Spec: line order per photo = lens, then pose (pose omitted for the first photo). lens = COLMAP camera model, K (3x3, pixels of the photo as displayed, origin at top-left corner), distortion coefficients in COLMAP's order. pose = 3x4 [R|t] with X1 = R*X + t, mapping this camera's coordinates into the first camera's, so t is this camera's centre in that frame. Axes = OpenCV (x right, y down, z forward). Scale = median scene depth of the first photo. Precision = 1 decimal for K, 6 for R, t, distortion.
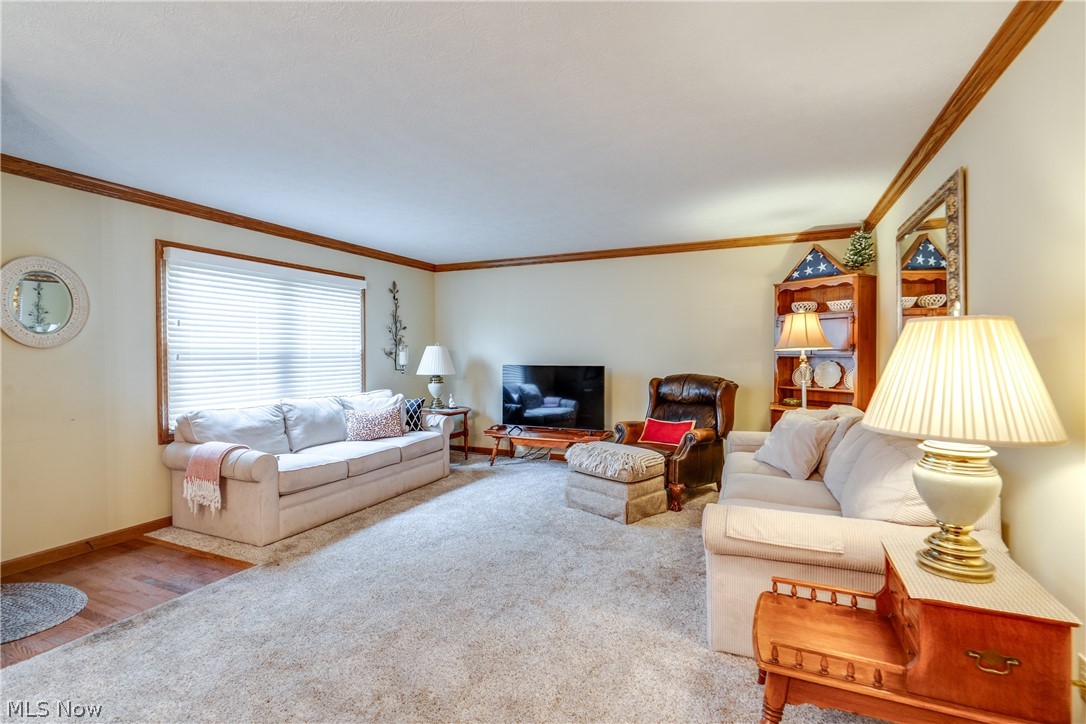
lens RADIAL K [[491.8, 0, 567.3], [0, 491.8, 354.5], [0, 0, 1]] dist [-0.004709, 0.002621]
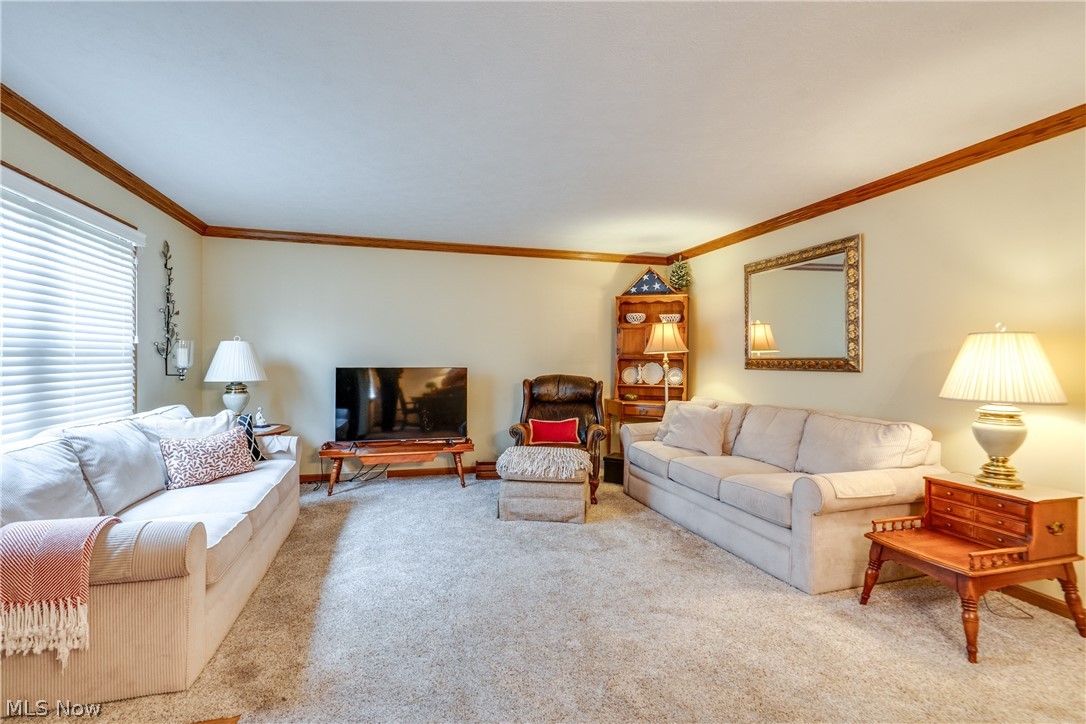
lens RADIAL K [[491.8, 0, 525.3], [0, 491.8, 359.2], [0, 0, 1]] dist [-0.004709, 0.002621]
pose [[0.780064, 0.006693, 0.625664, -0.527064], [-0.006507, 0.999975, -0.002585, 0.010832], [-0.625666, -0.002055, 0.780088, 0.252157]]
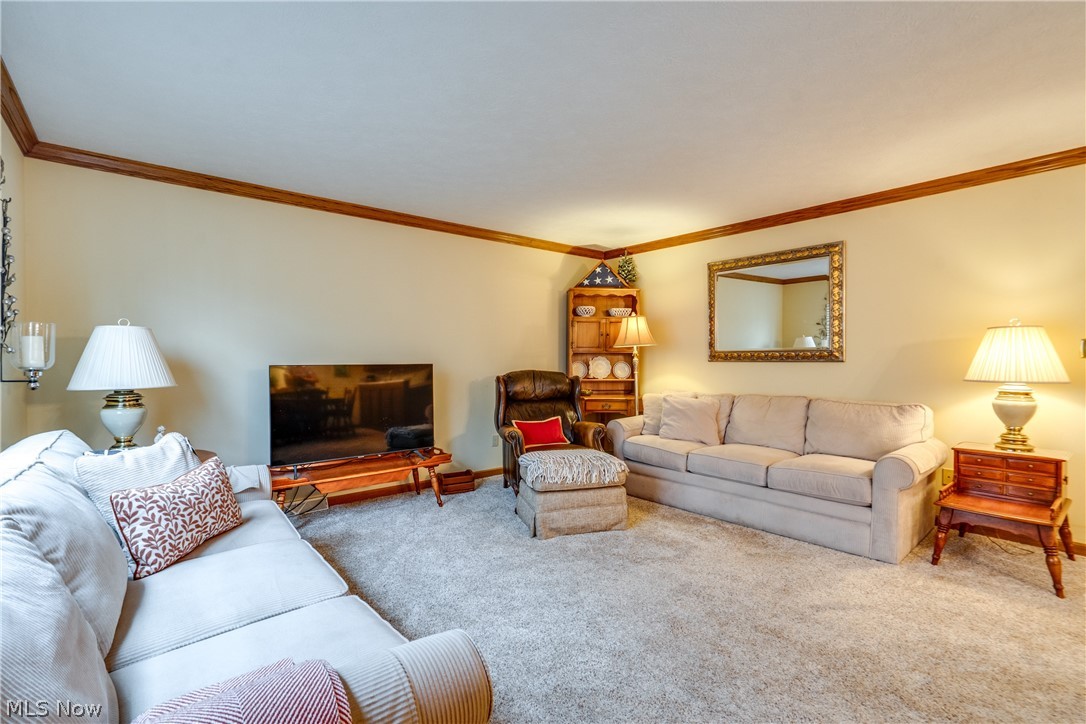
lens RADIAL K [[491.8, 0, 528.5], [0, 491.8, 360.4], [0, 0, 1]] dist [-0.004709, 0.002621]
pose [[0.463950, -0.004588, 0.885850, -0.684479], [0.002243, 0.999989, 0.004005, 0.018845], [-0.885859, 0.000129, 0.463955, 0.630604]]
